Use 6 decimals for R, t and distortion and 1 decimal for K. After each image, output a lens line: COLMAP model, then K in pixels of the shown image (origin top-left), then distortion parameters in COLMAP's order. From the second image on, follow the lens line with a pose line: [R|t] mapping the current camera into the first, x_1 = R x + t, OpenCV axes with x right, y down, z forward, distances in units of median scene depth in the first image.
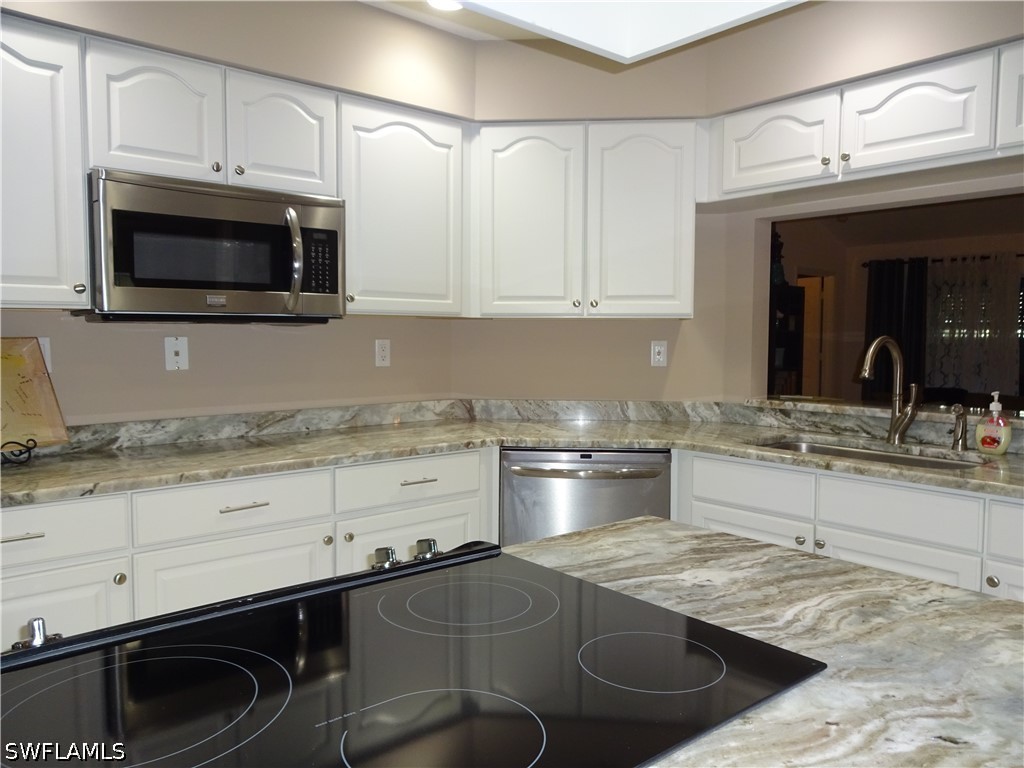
lens RADIAL K [[770.6, 0, 515.5], [0, 770.6, 382.8], [0, 0, 1]] dist [0.003417, -0.006643]
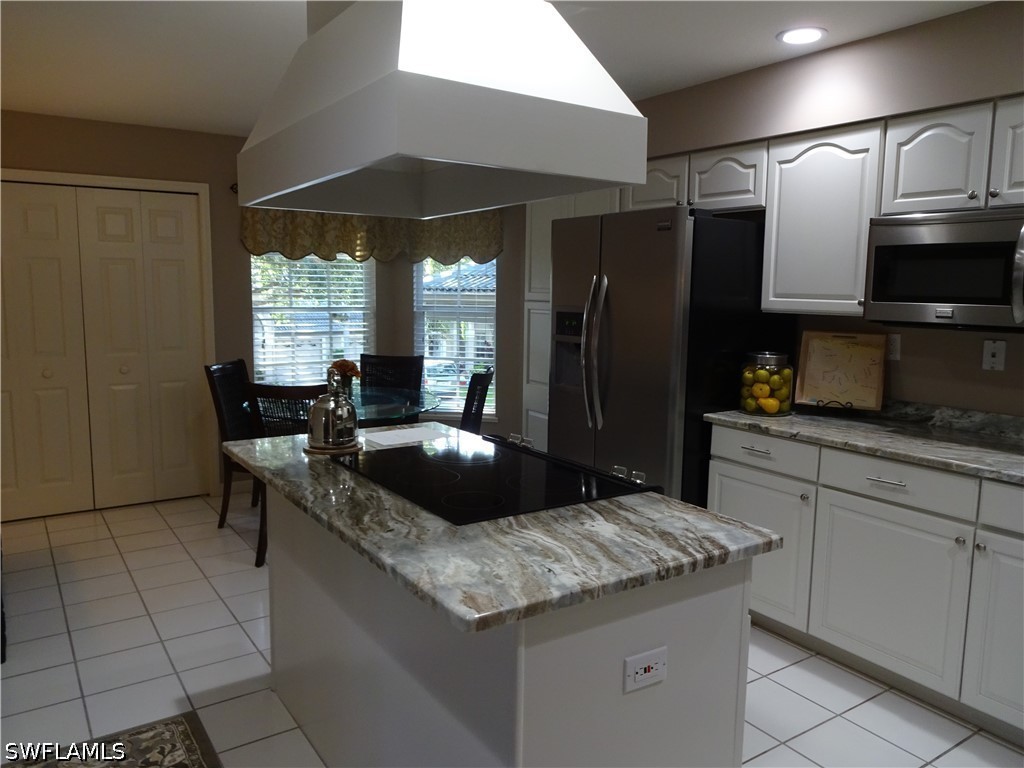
lens RADIAL K [[765.4, 0, 511.3], [0, 765.4, 381.7], [0, 0, 1]] dist [0.001141, -0.000487]
pose [[-0.099628, 0.126975, -0.986890, 0.777639], [-0.076410, 0.987919, 0.134821, -0.101579], [0.992087, 0.088840, -0.088722, 0.417257]]
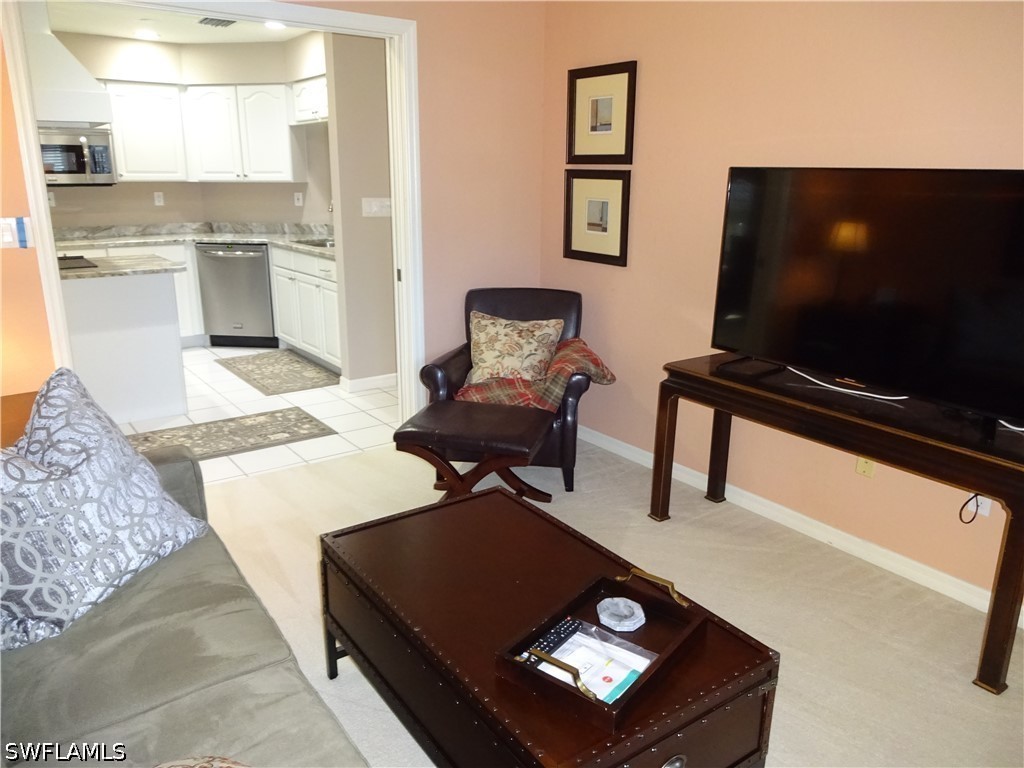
lens RADIAL K [[769.3, 0, 512.0], [0, 769.3, 388.3], [0, 0, 1]] dist [-0.006109, -0.007653]
pose [[0.998092, 0.018190, -0.058998, 1.149296], [-0.005252, 0.977164, 0.212422, 0.020155], [0.061515, -0.211707, 0.975395, -1.347567]]
